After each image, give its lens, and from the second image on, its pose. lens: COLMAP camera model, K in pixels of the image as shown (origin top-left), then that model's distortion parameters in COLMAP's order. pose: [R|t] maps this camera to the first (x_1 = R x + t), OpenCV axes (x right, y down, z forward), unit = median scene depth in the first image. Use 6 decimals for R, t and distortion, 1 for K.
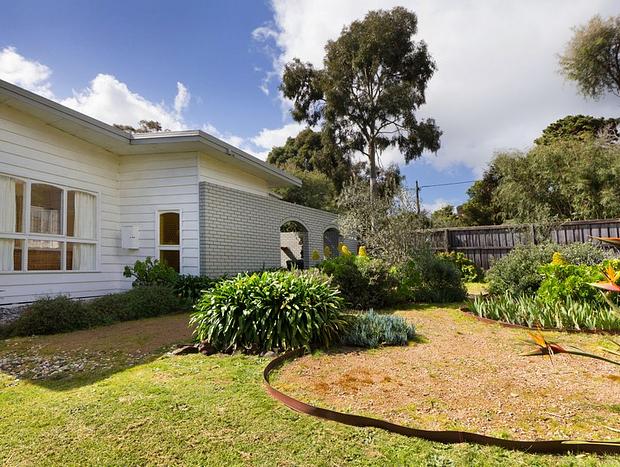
lens RADIAL K [[364.3, 0, 310.2], [0, 364.3, 271.5], [0, 0, 1]] dist [0.005592, 0.000572]
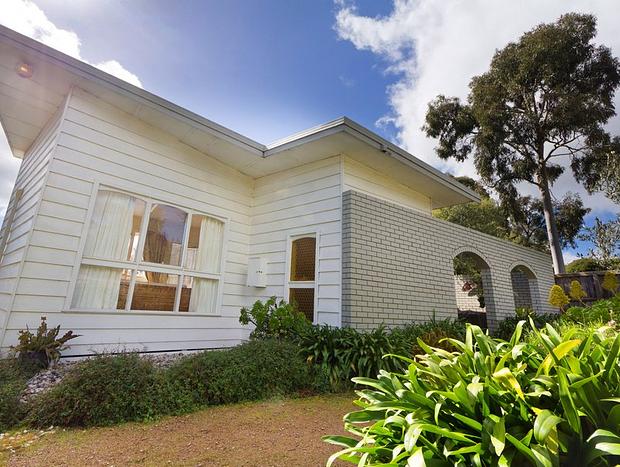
lens RADIAL K [[314.2, 0, 310.0], [0, 314.2, 233.5], [0, 0, 1]] dist [0.004452, 0.000181]
pose [[0.927547, -0.061174, -0.368667, -0.134969], [-0.042992, 0.962494, -0.267876, 0.003424], [0.371227, 0.264317, 0.890128, 0.426300]]
